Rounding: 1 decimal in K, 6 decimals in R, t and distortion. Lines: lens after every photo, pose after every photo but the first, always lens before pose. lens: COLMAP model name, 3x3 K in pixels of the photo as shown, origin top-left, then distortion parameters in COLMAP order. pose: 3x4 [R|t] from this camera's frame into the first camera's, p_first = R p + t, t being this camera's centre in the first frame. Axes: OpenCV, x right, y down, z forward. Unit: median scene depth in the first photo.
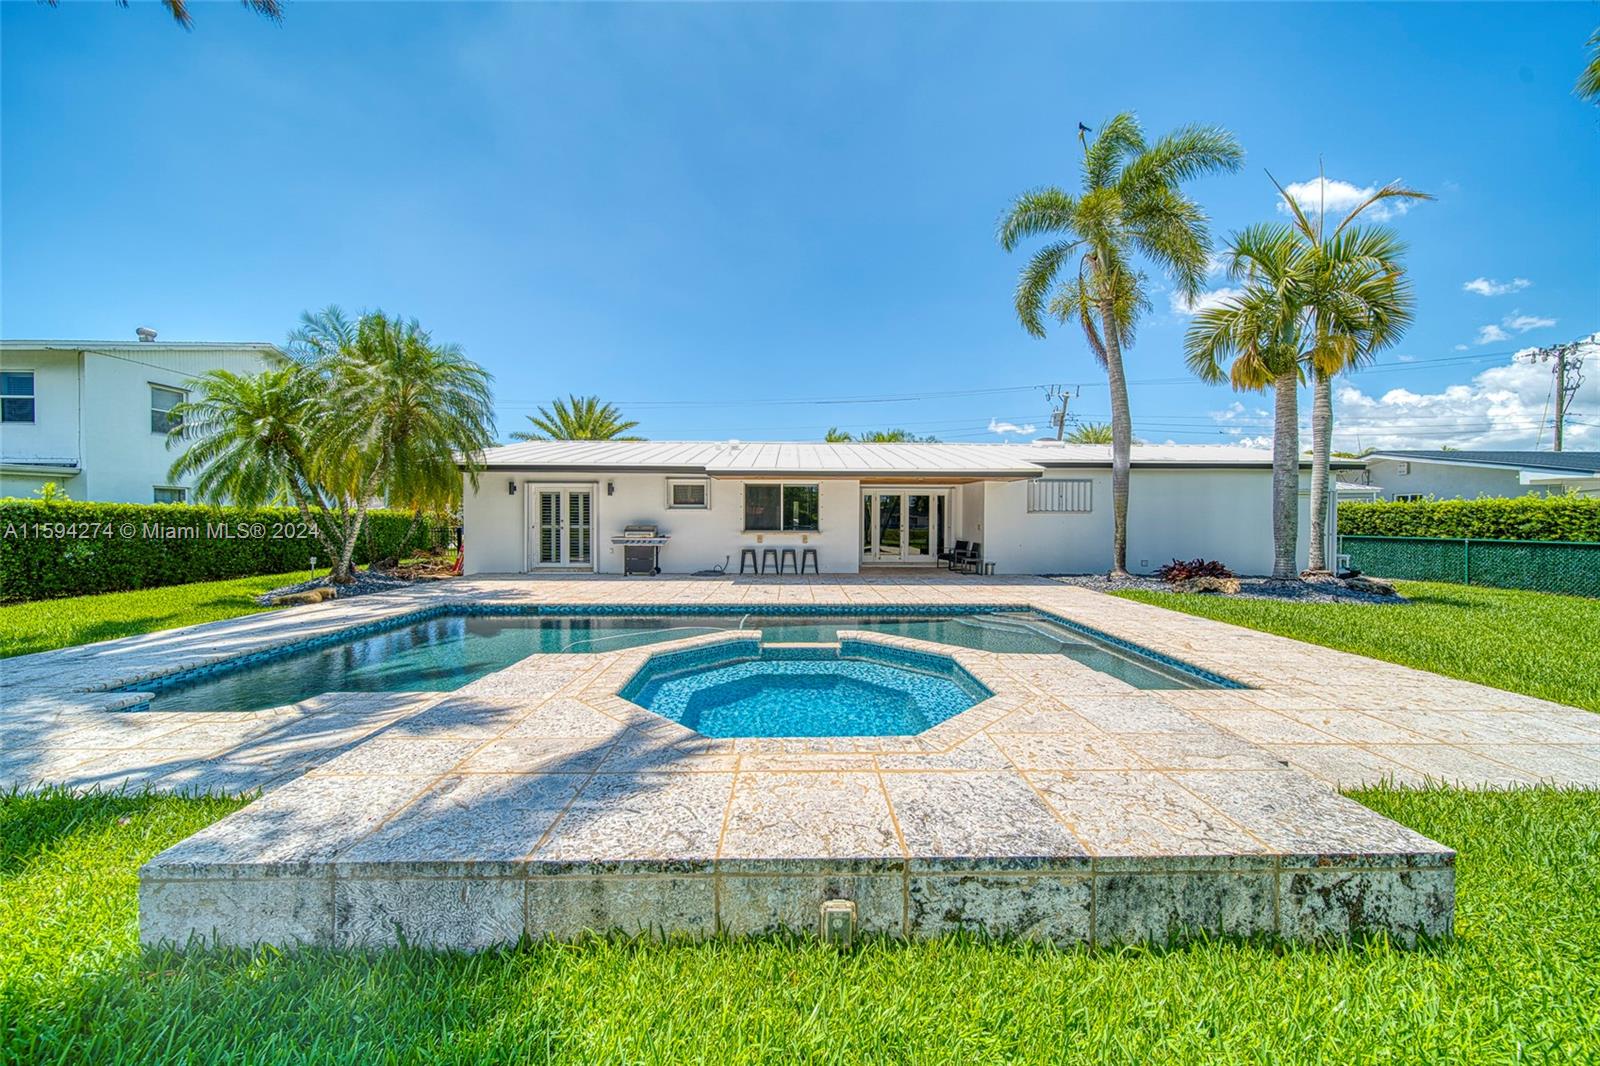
lens RADIAL K [[571.9, 0, 800.4], [0, 571.9, 521.4], [0, 0, 1]] dist [-0.000479, -0.000240]
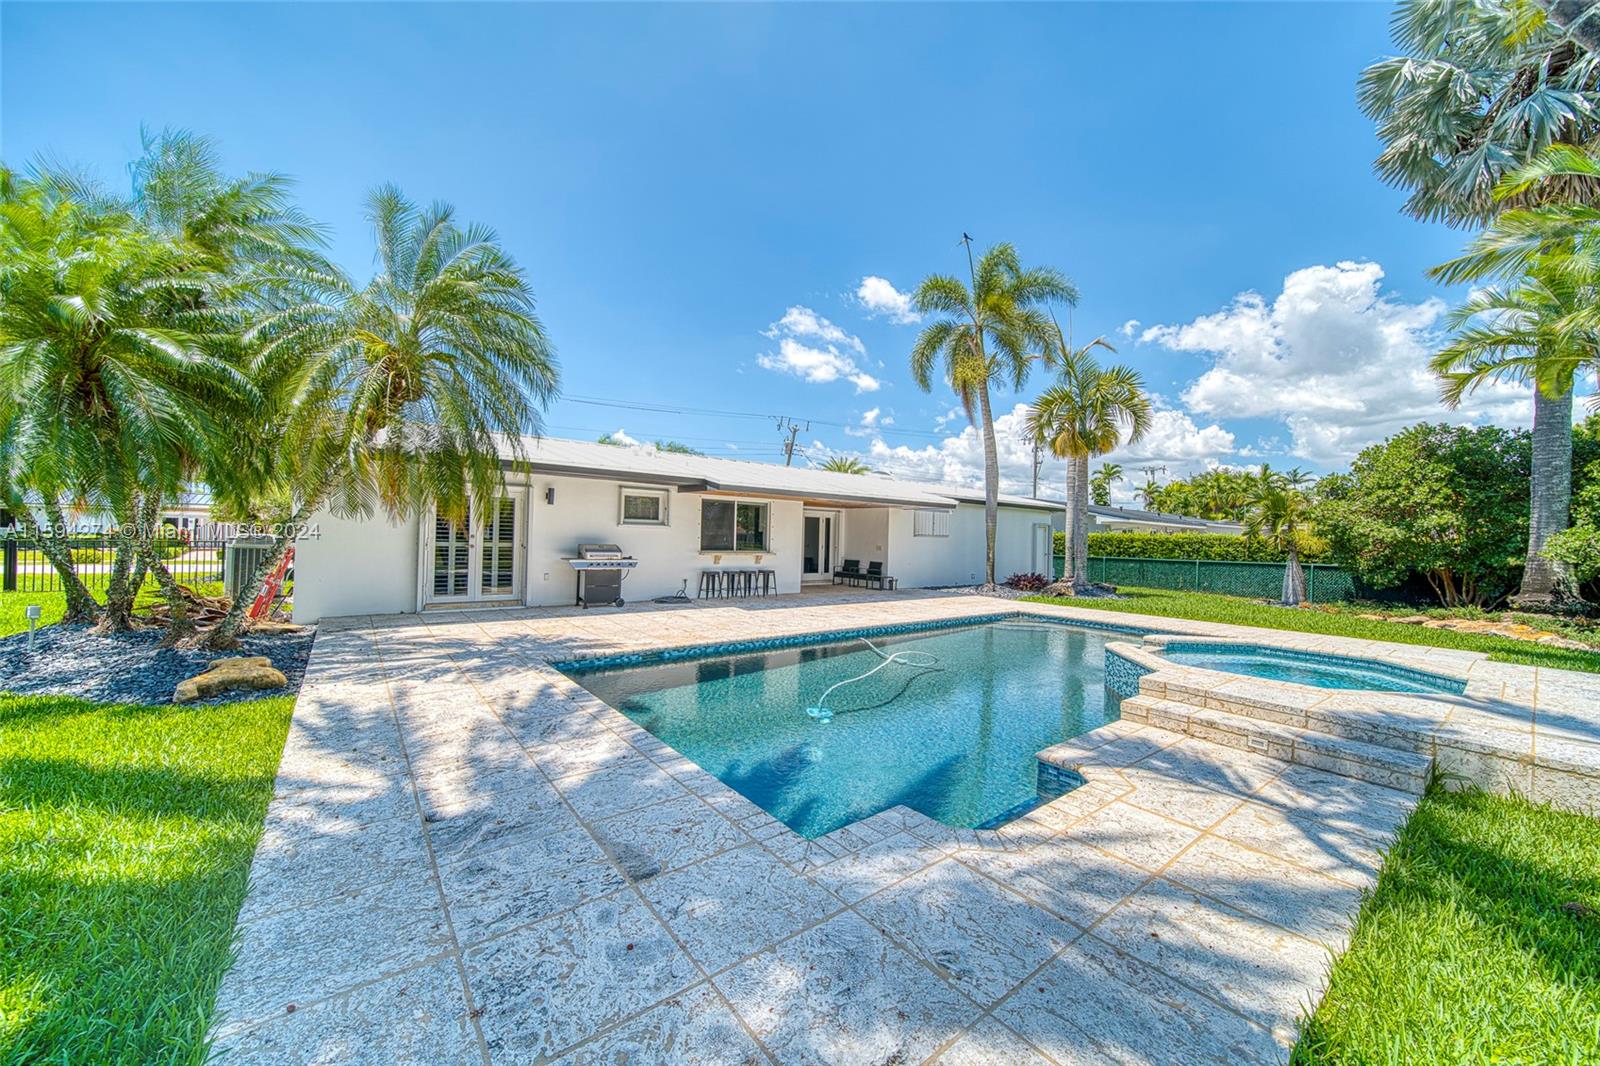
lens RADIAL K [[587.9, 0, 805.8], [0, 587.9, 533.3], [0, 0, 1]] dist [0.000679, -0.000222]
pose [[0.792858, 0.020399, 0.609064, -0.532314], [-0.019052, 0.999781, -0.008685, -0.006380], [-0.609108, -0.004717, 0.793073, 0.164760]]
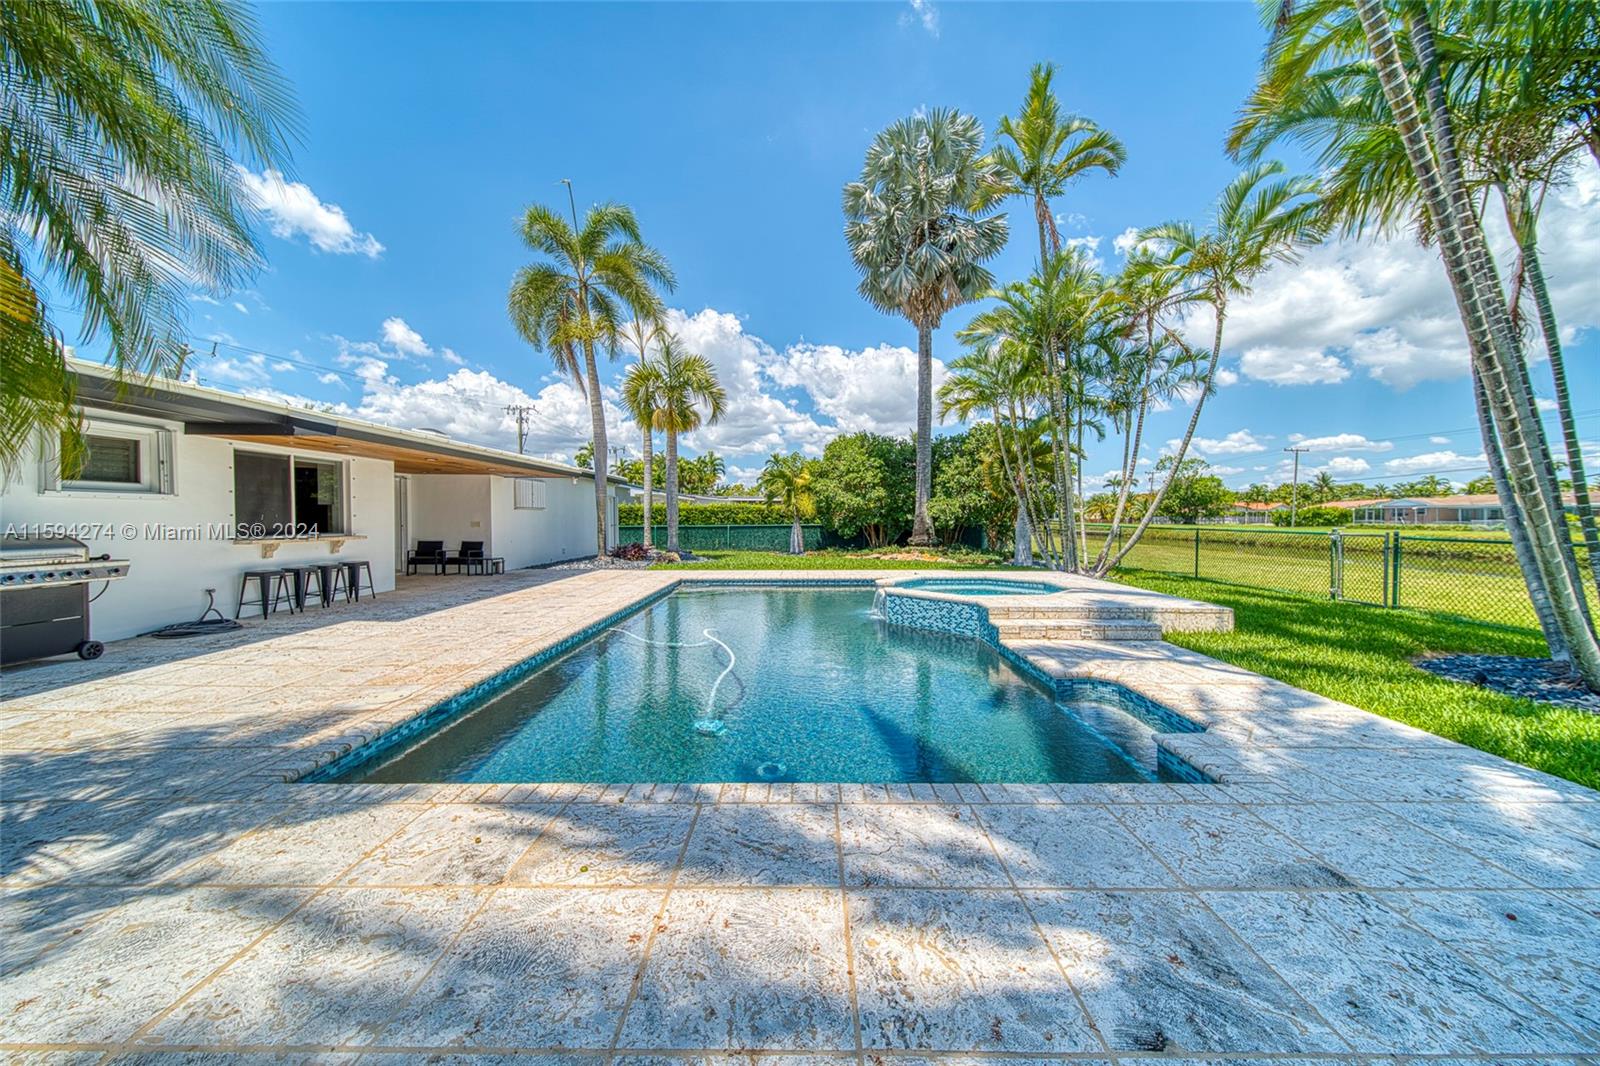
lens RADIAL K [[565.5, 0, 801.4], [0, 565.5, 529.8], [0, 0, 1]] dist [-0.000217, -0.000502]
pose [[0.015130, -0.026751, 0.999528, -0.610374], [0.006831, 0.999621, 0.026650, -0.001335], [-0.999862, 0.006424, 0.015307, 0.472902]]
